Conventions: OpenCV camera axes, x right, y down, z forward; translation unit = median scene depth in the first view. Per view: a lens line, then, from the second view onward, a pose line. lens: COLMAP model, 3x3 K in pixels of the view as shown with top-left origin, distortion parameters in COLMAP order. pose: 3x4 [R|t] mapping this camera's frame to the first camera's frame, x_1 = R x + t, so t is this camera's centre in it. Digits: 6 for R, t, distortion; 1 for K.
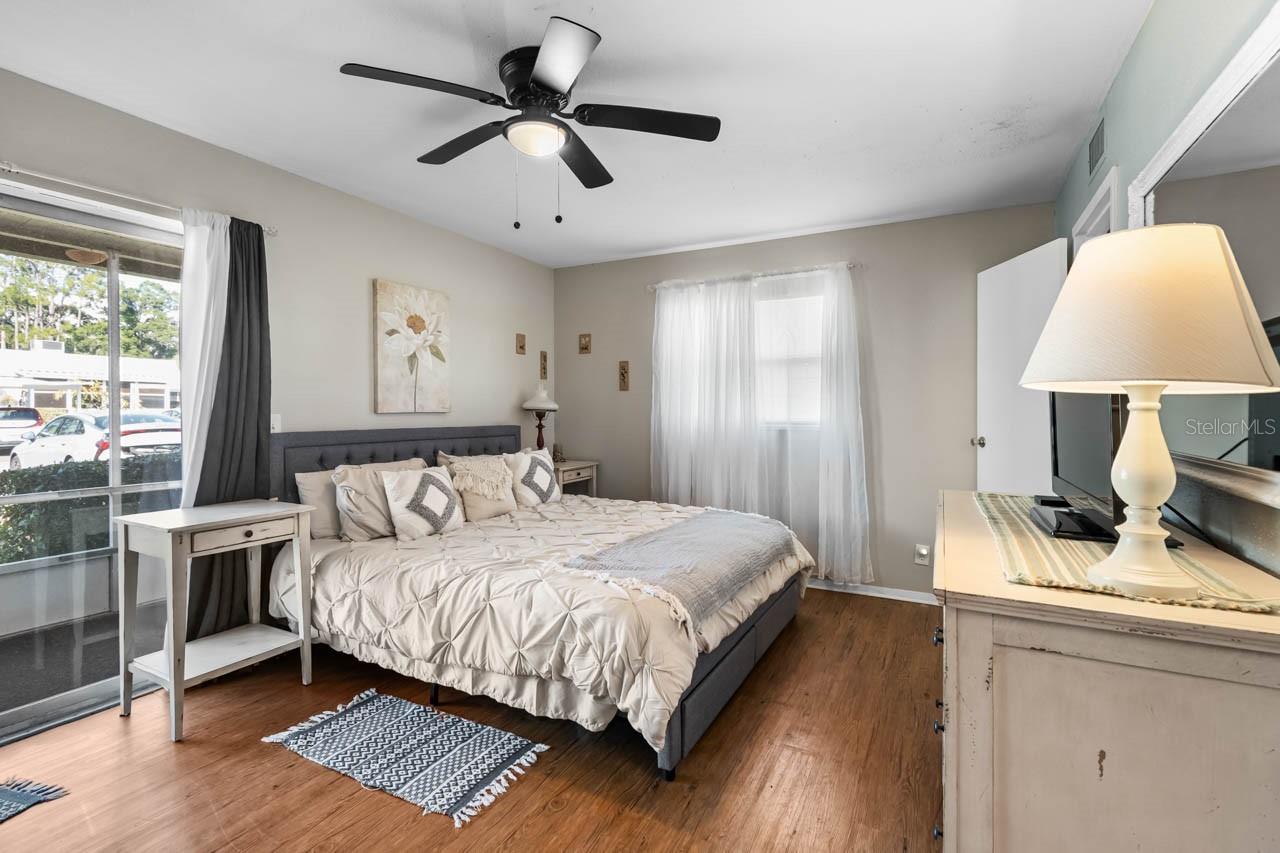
lens RADIAL K [[572.1, 0, 638.5], [0, 572.1, 412.9], [0, 0, 1]] dist [0.000786, -0.000177]
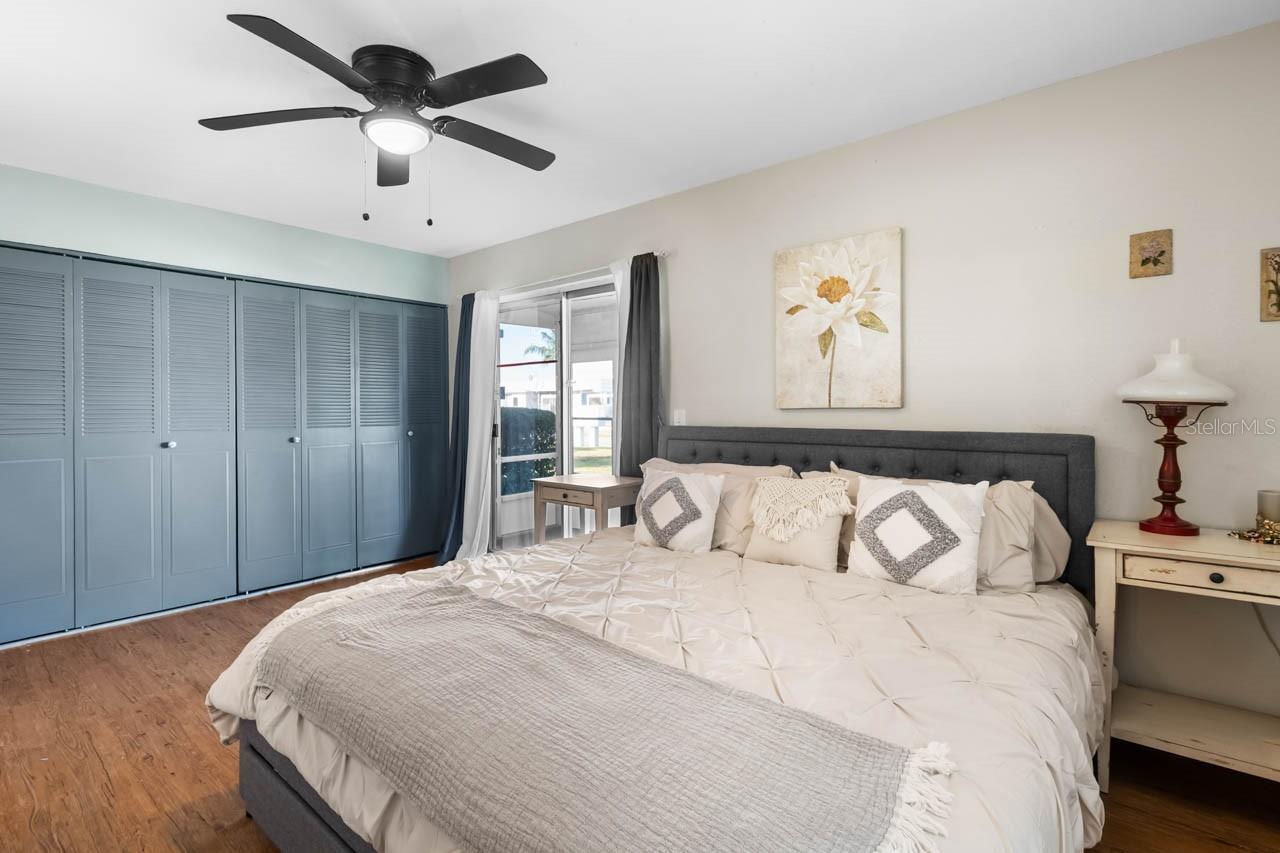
lens RADIAL K [[601.7, 0, 636.9], [0, 601.7, 411.7], [0, 0, 1]] dist [0.001076, -0.000259]
pose [[-0.208741, 0.007137, -0.977945, 0.436939], [-0.000643, 0.999972, 0.007435, -0.001348], [0.977971, 0.002181, -0.208731, 0.917931]]
